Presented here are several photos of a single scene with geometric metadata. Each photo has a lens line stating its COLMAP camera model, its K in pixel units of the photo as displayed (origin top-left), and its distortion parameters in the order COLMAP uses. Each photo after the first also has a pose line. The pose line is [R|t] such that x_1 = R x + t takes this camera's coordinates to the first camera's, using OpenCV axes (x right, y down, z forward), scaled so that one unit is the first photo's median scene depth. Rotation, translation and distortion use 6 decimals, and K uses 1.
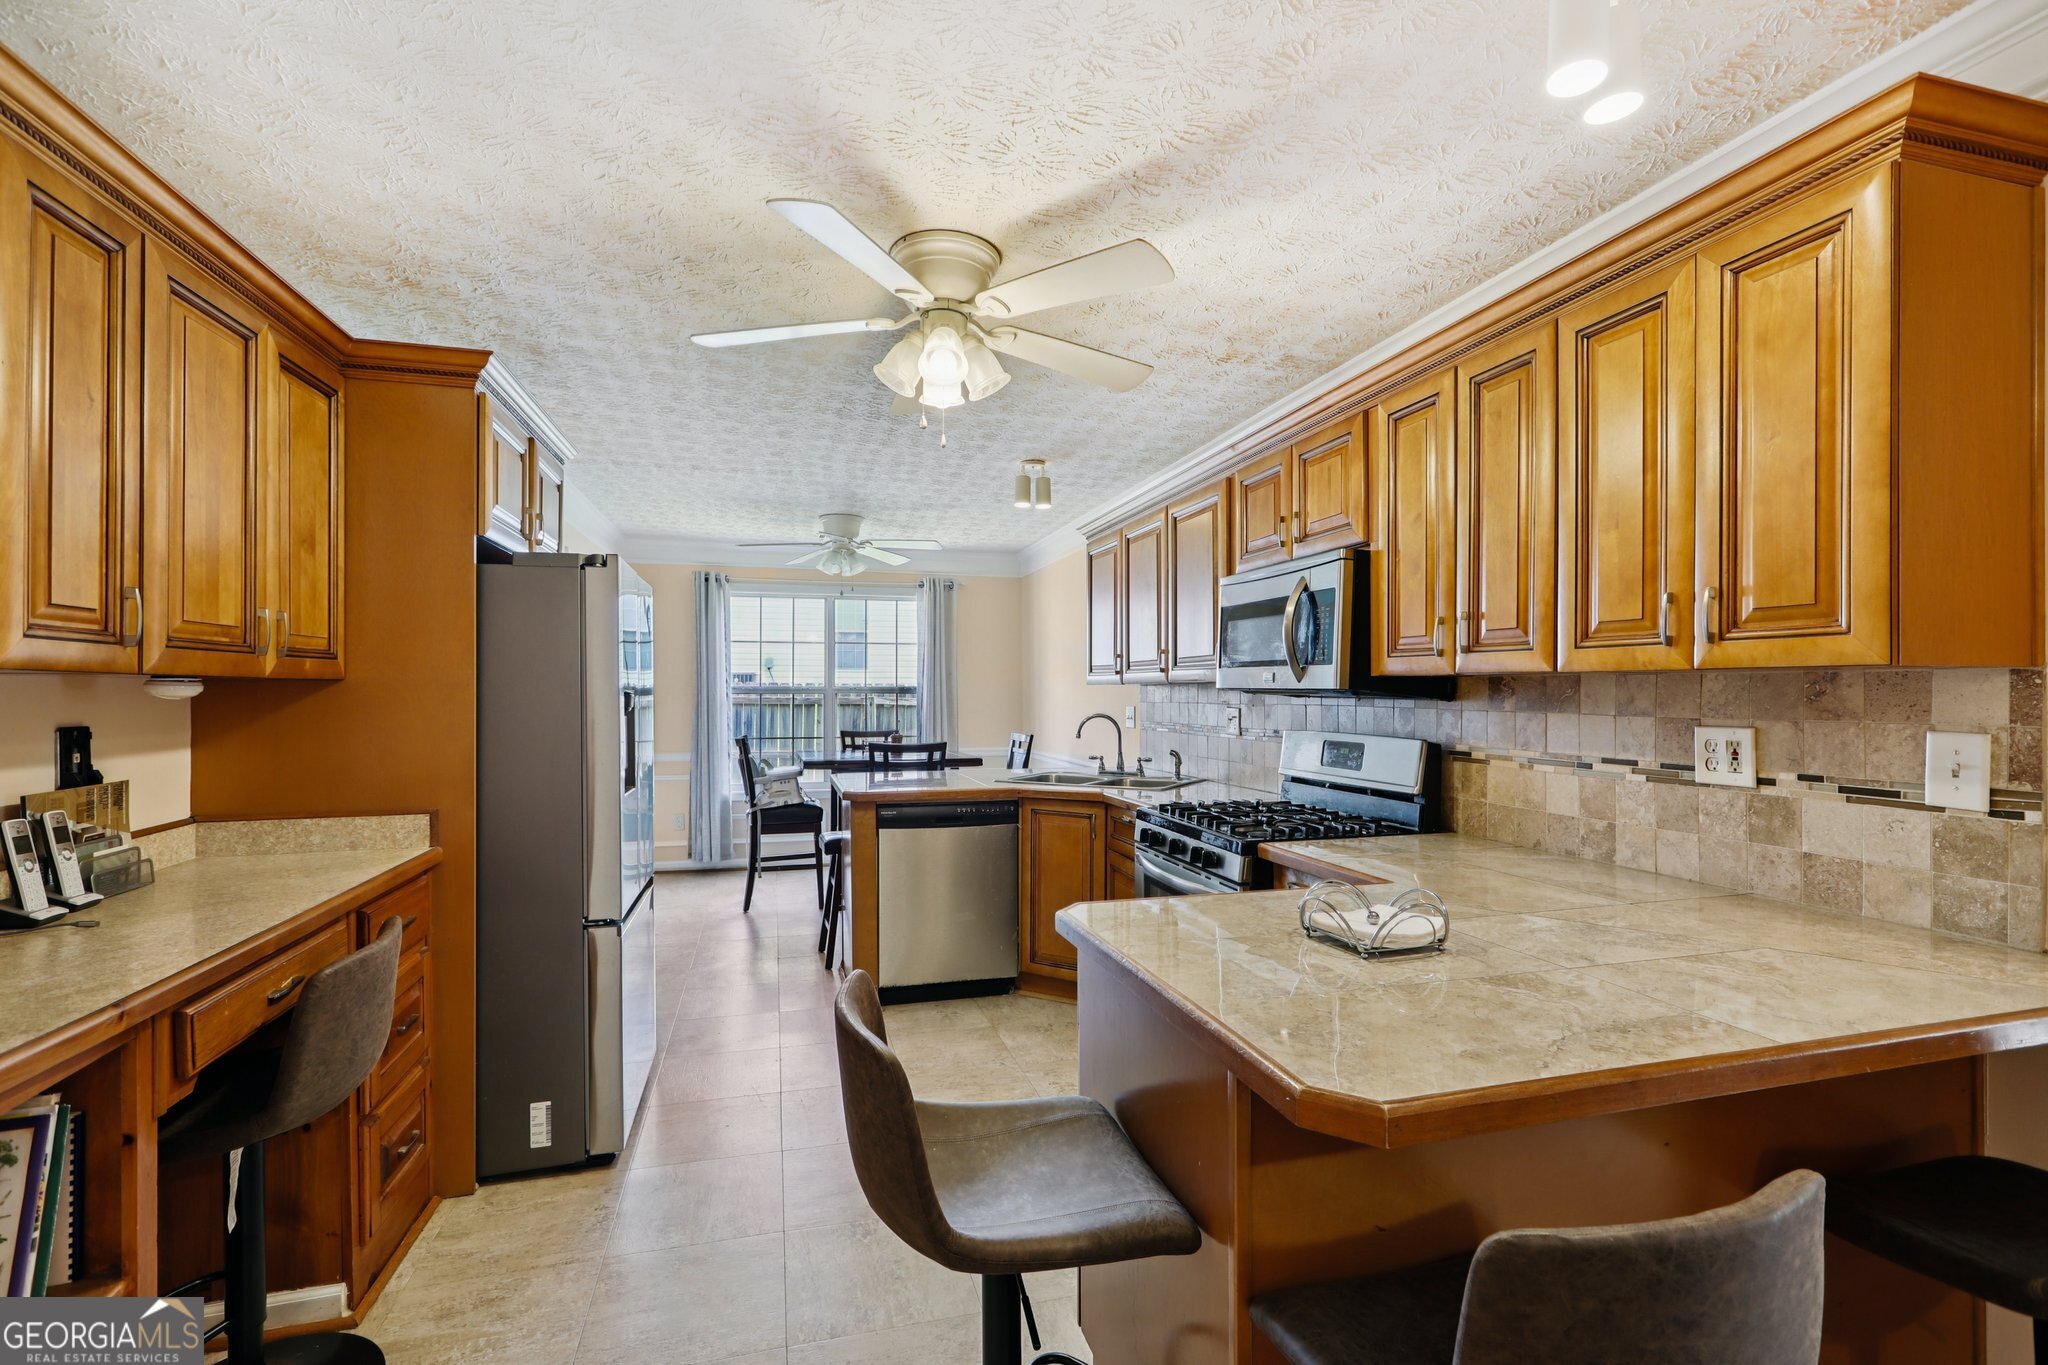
lens RADIAL K [[921.0, 0, 1028.1], [0, 921.0, 691.9], [0, 0, 1]] dist [-0.000962, 0.000182]
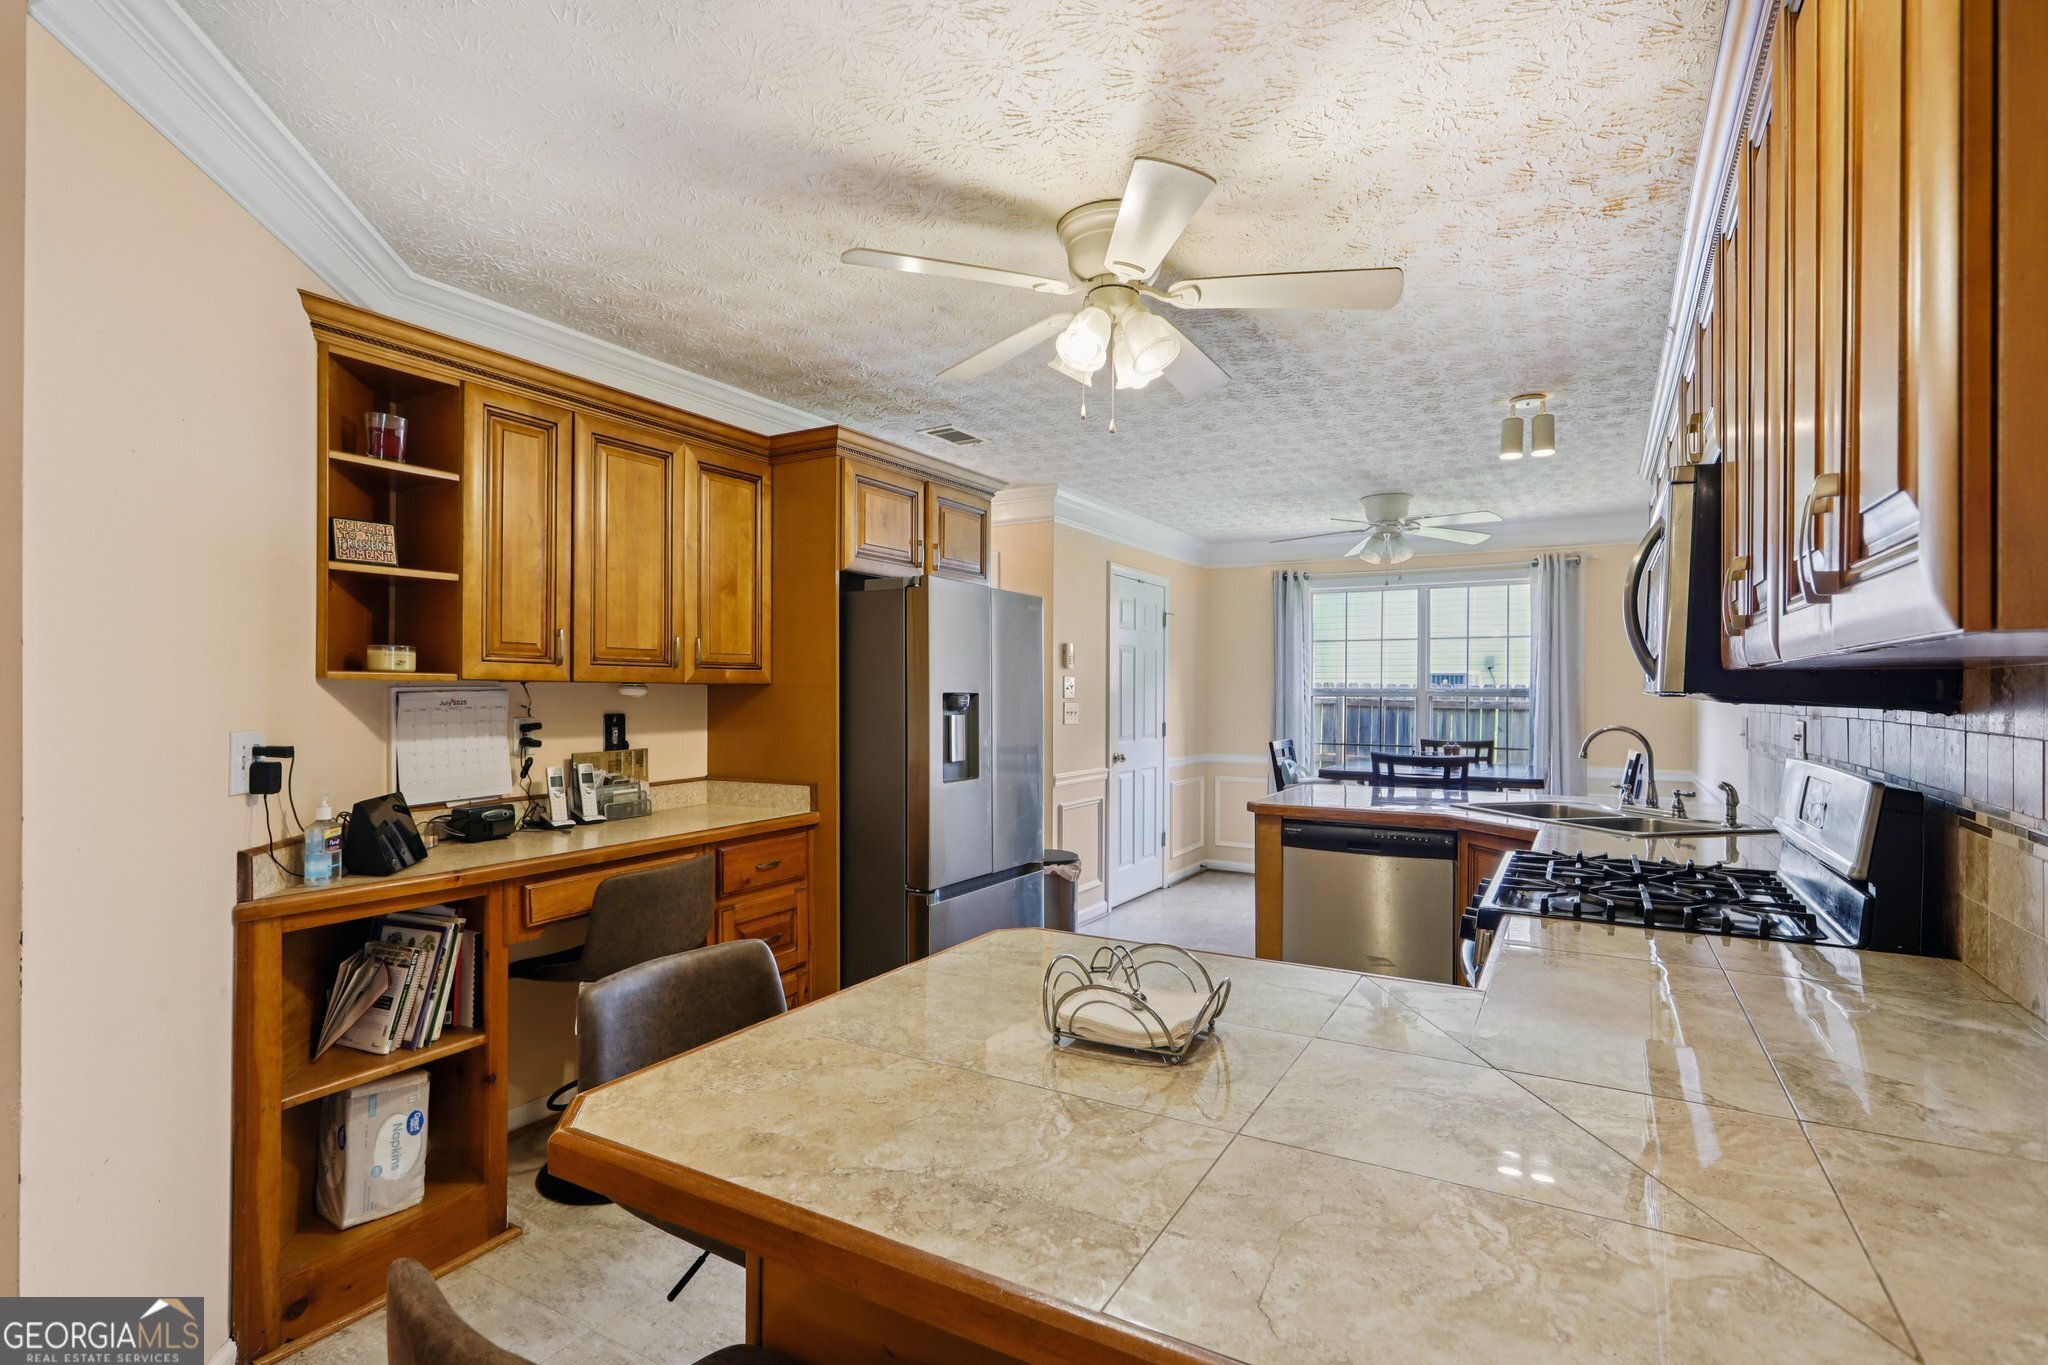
lens RADIAL K [[973.7, 0, 1030.3], [0, 973.7, 693.7], [0, 0, 1]] dist [-0.000867, 0.000484]
pose [[0.700477, 0.003077, -0.713669, 0.597151], [-0.003610, 0.999993, 0.000767, -0.001395], [0.713666, 0.002039, 0.700483, 0.265518]]
